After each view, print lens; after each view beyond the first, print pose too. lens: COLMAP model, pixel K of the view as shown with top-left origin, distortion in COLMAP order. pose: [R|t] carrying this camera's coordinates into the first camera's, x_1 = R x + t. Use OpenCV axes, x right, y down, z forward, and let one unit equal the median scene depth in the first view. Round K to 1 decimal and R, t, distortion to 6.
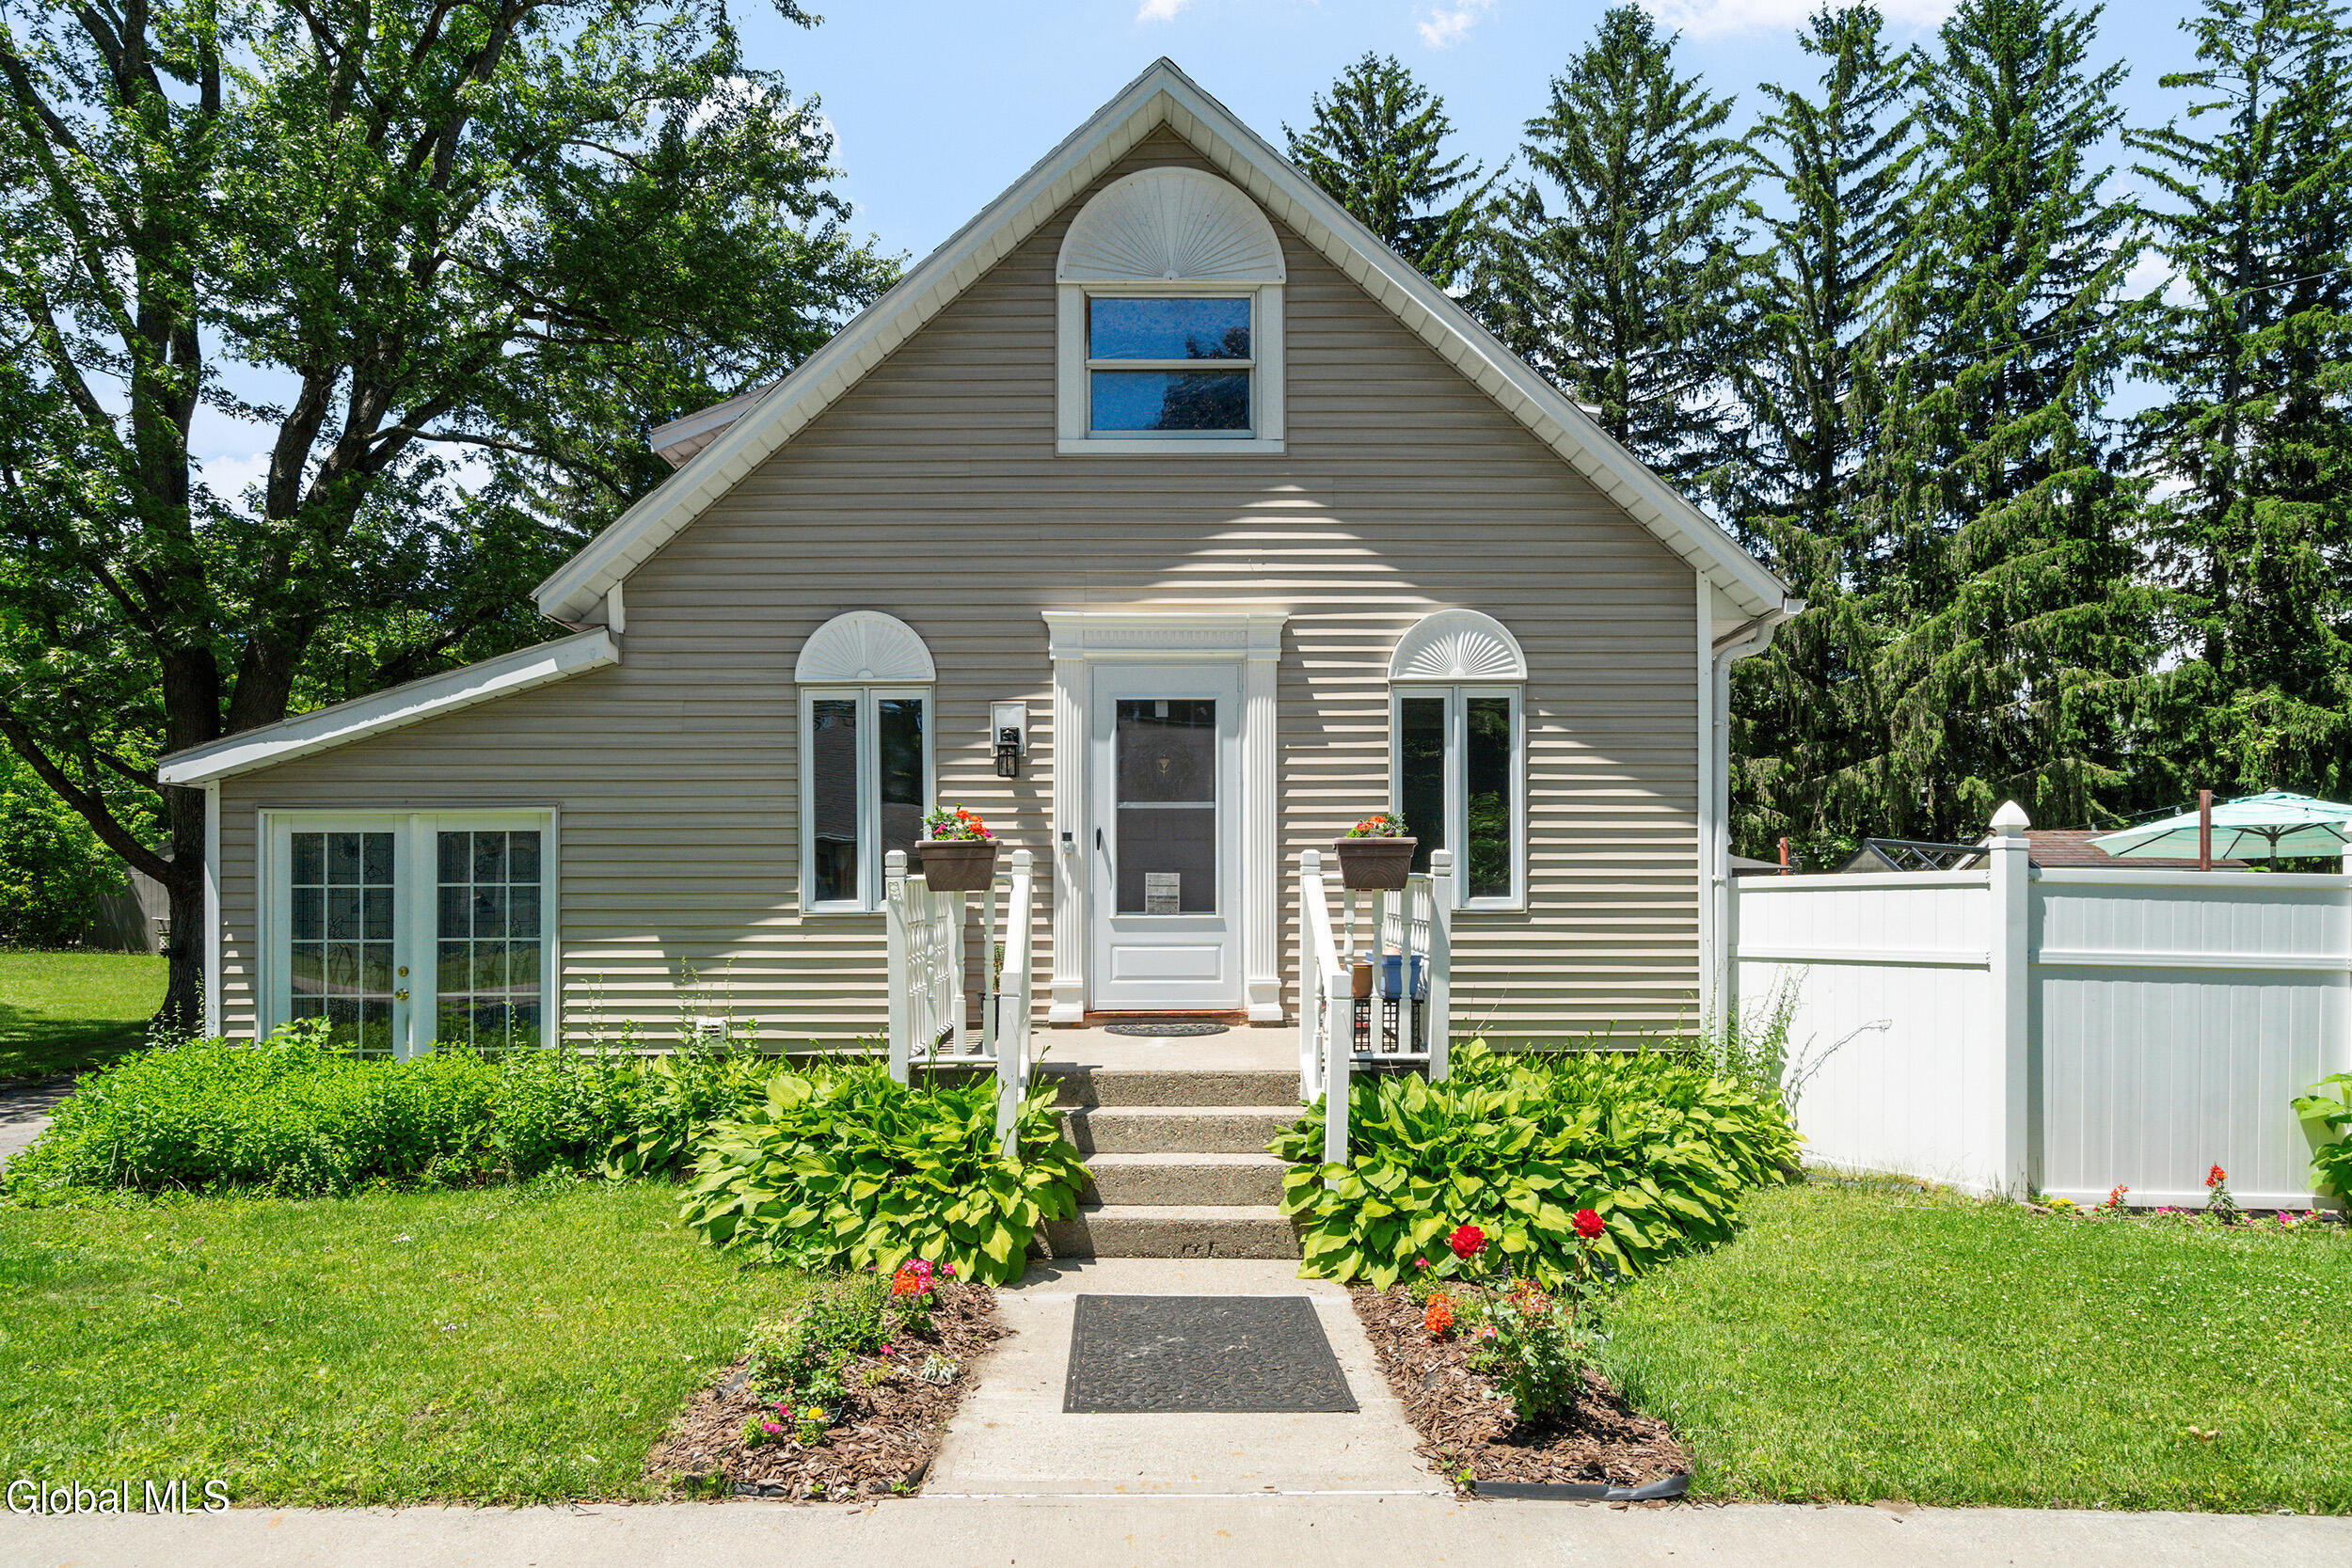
lens RADIAL K [[1382.1, 0, 1177.3], [0, 1382.1, 897.6], [0, 0, 1]] dist [0.004086, 0.003391]
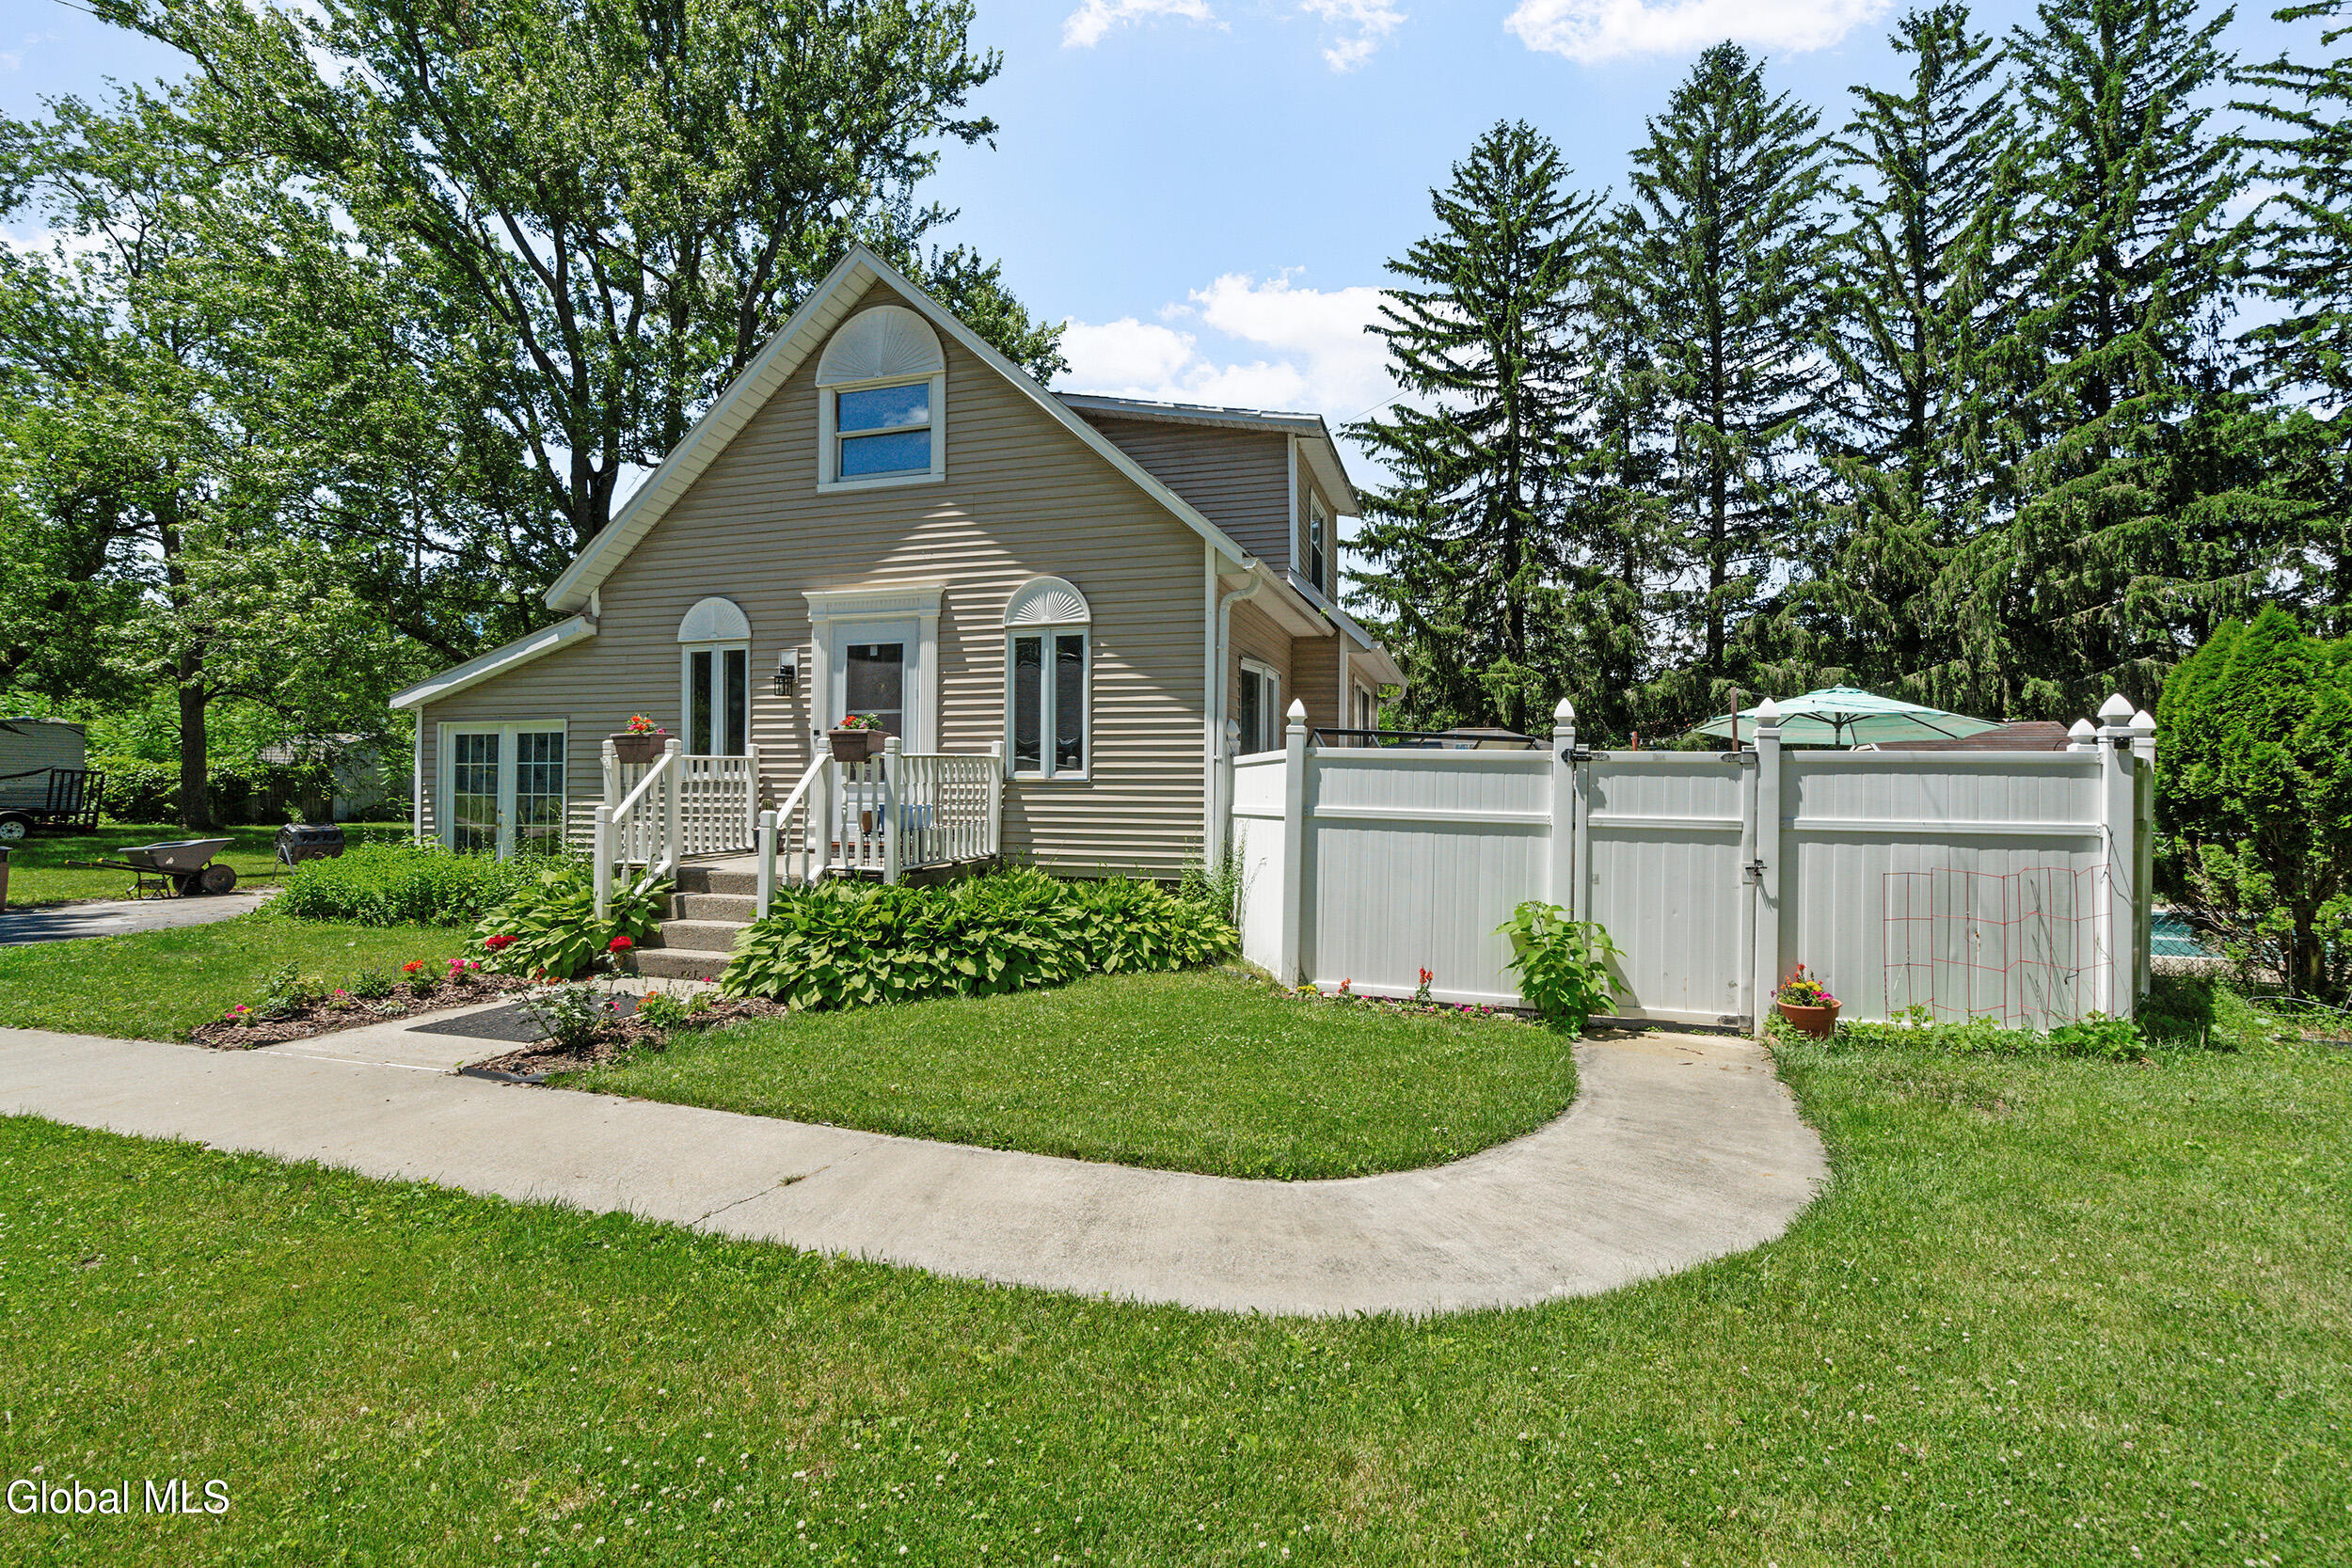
lens RADIAL K [[1057.8, 0, 1166.4], [0, 1057.8, 779.1], [0, 0, 1]] dist [-0.003363, 0.000105]
pose [[0.954254, 0.003663, -0.298976, 0.661851], [-0.006504, 0.999943, -0.008508, 0.016918], [0.298928, 0.010063, 0.954223, -0.040248]]
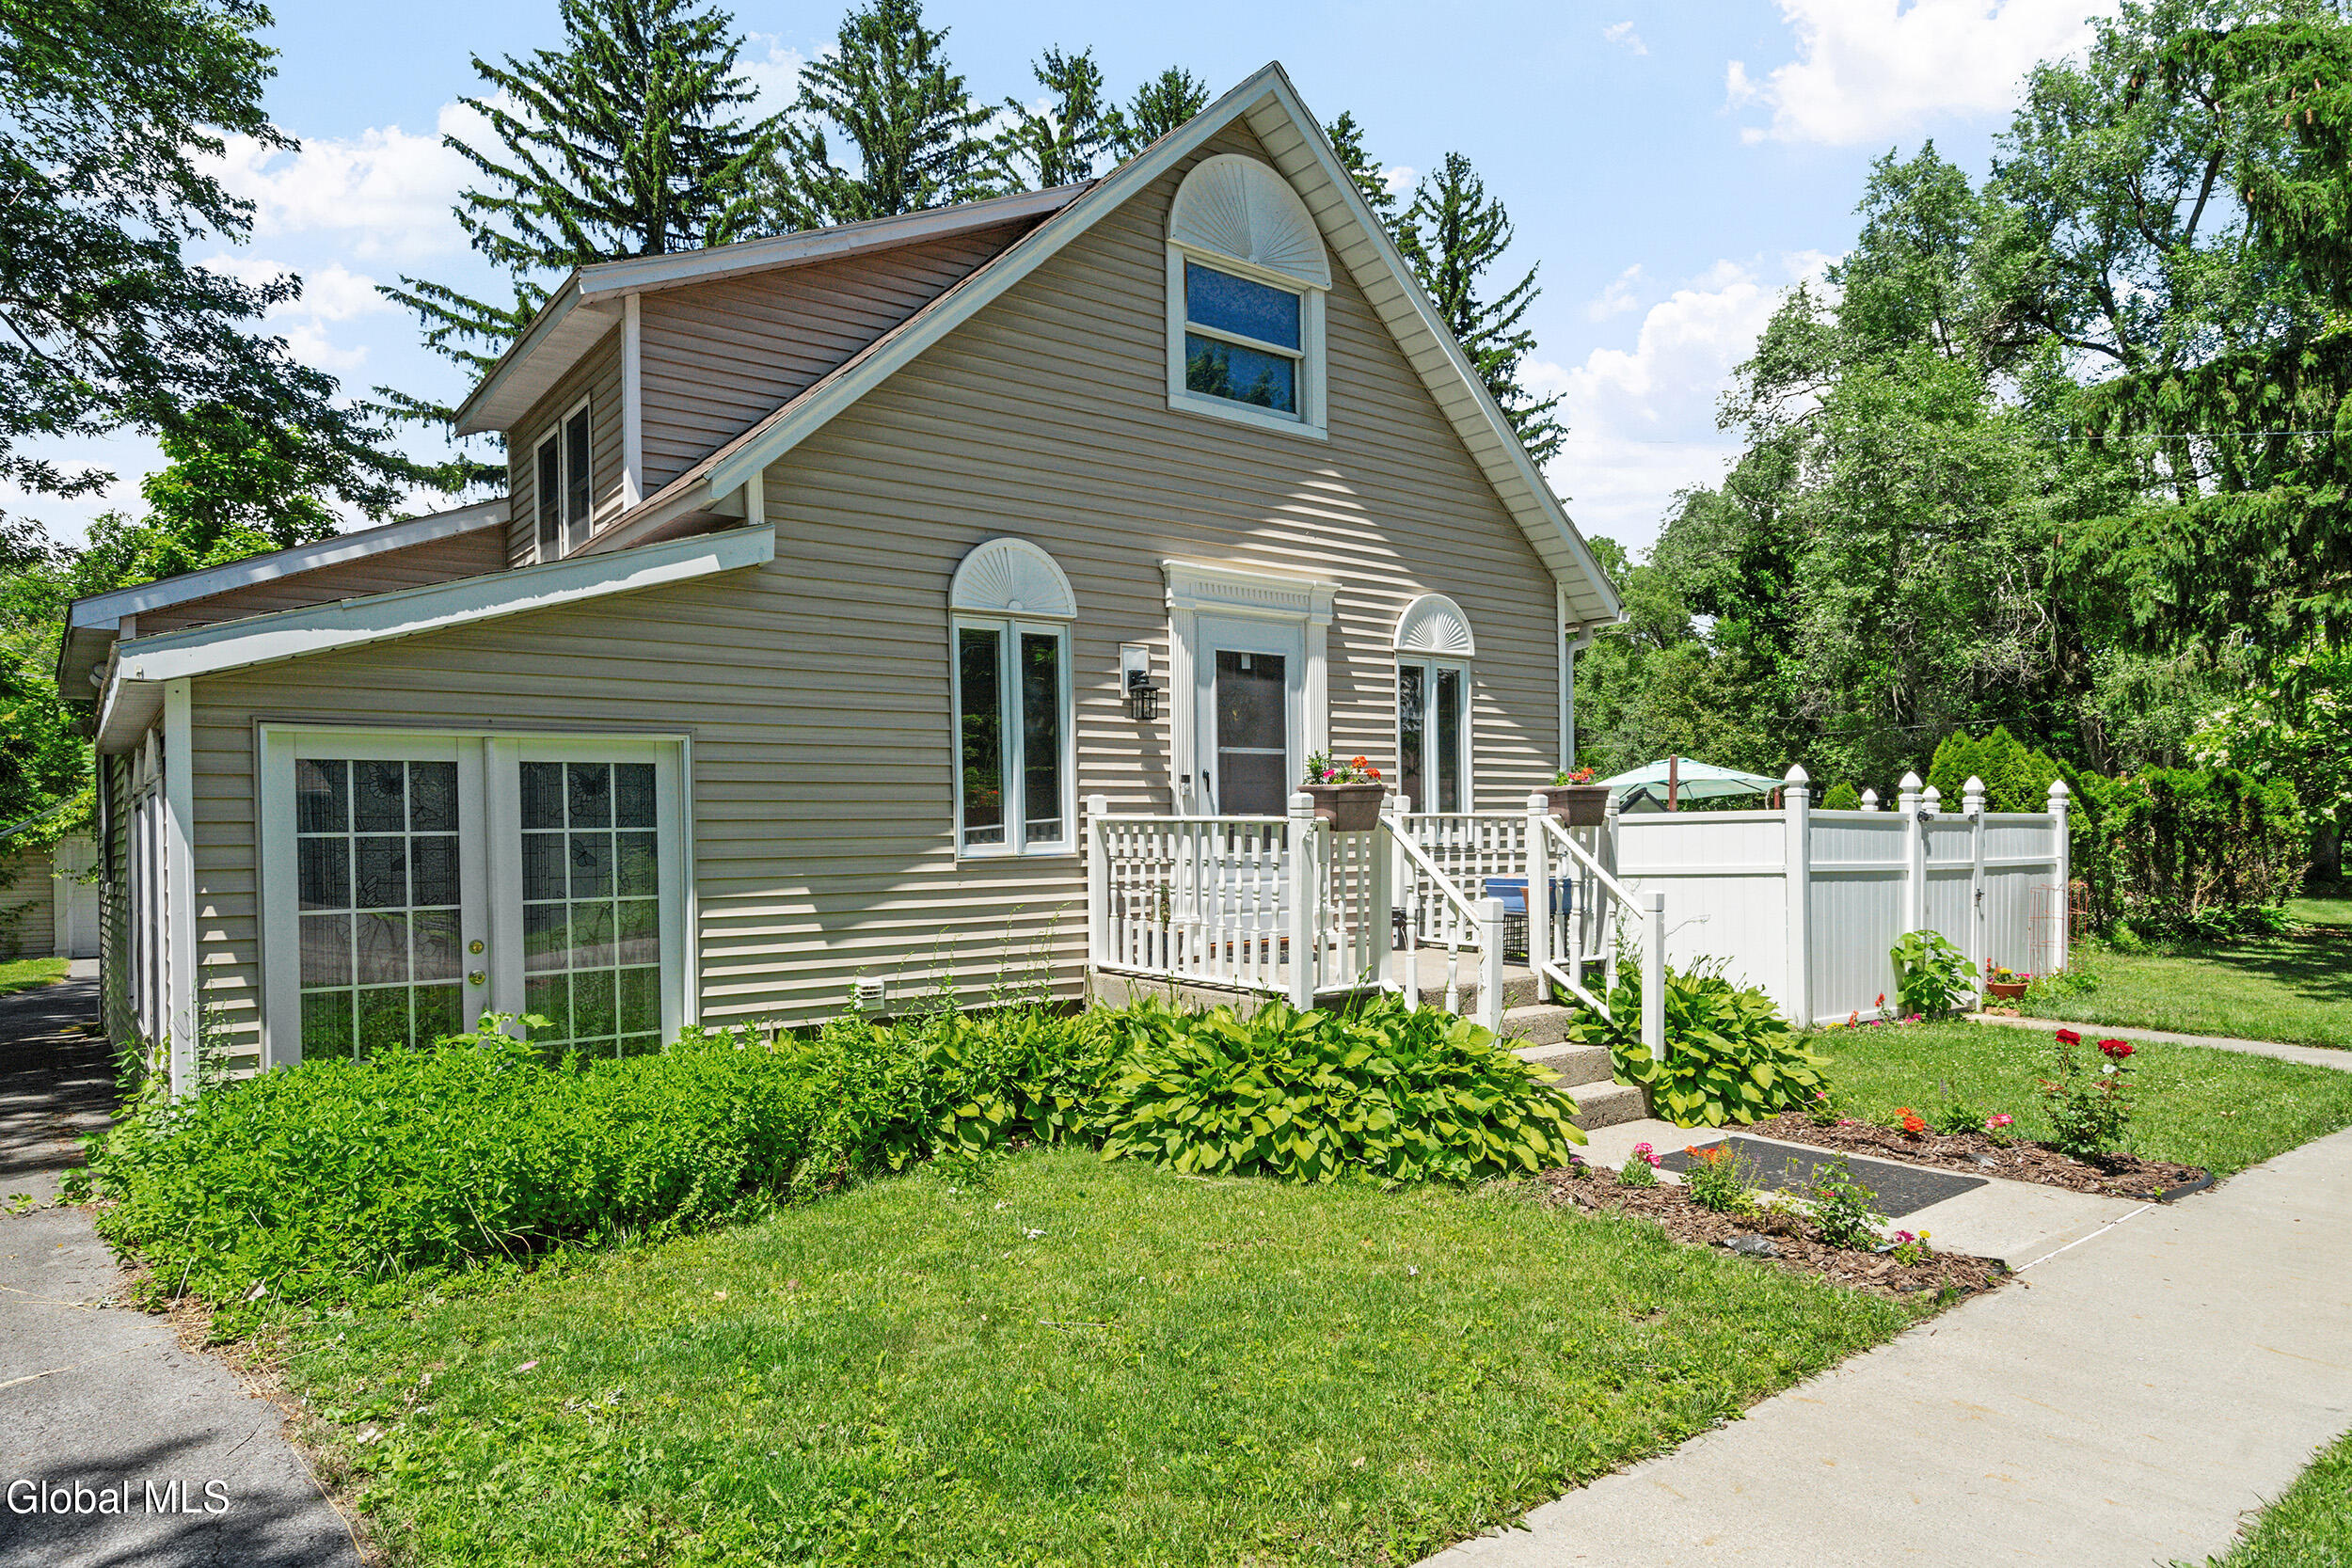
lens RADIAL K [[1382.1, 0, 1170.6], [0, 1382.1, 847.7], [0, 0, 1]] dist [0.004086, 0.003391]
pose [[0.798572, -0.017116, 0.601655, -0.708367], [0.011789, 0.999849, 0.012797, -0.005510], [-0.601783, -0.003127, 0.798653, 0.174136]]
